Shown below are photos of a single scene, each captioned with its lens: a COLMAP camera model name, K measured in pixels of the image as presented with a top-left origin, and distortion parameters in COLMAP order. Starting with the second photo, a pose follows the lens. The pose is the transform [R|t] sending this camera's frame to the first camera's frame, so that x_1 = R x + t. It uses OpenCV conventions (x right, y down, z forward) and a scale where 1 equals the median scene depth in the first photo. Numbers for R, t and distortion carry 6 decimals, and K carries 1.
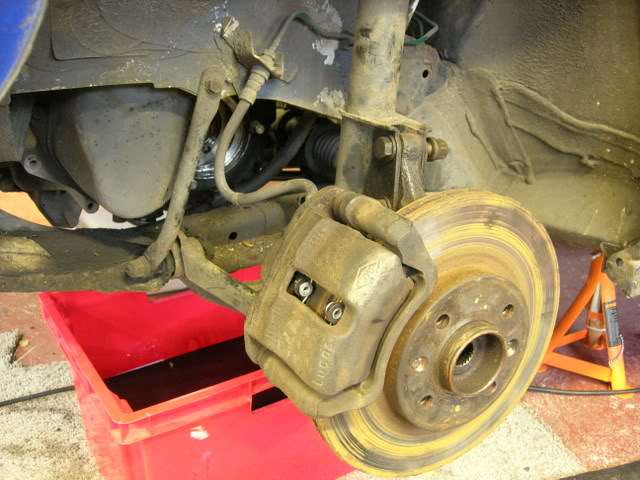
lens RADIAL K [[706.5, 0, 320.8], [0, 706.5, 239.6], [0, 0, 1]] dist [-0.177214, 0.000000]
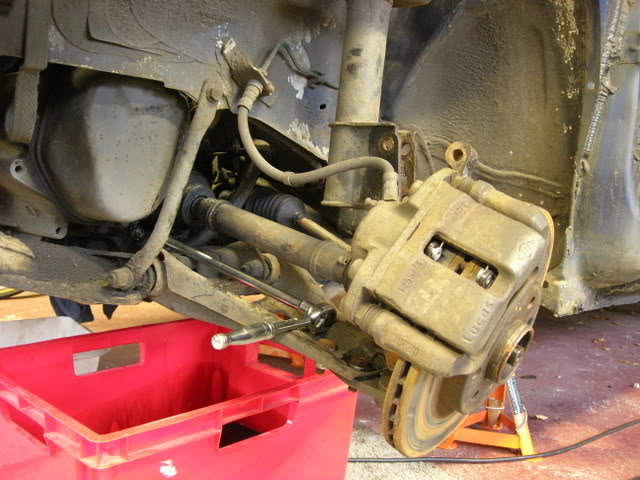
lens RADIAL K [[706.5, 0, 318.6], [0, 706.5, 239.8], [0, 0, 1]] dist [-0.177214, 0.000000]
pose [[0.967818, 0.006707, 0.251561, -0.242710], [0.063053, 0.961294, -0.268212, 0.275625], [-0.243623, 0.275442, 0.929935, 0.000353]]
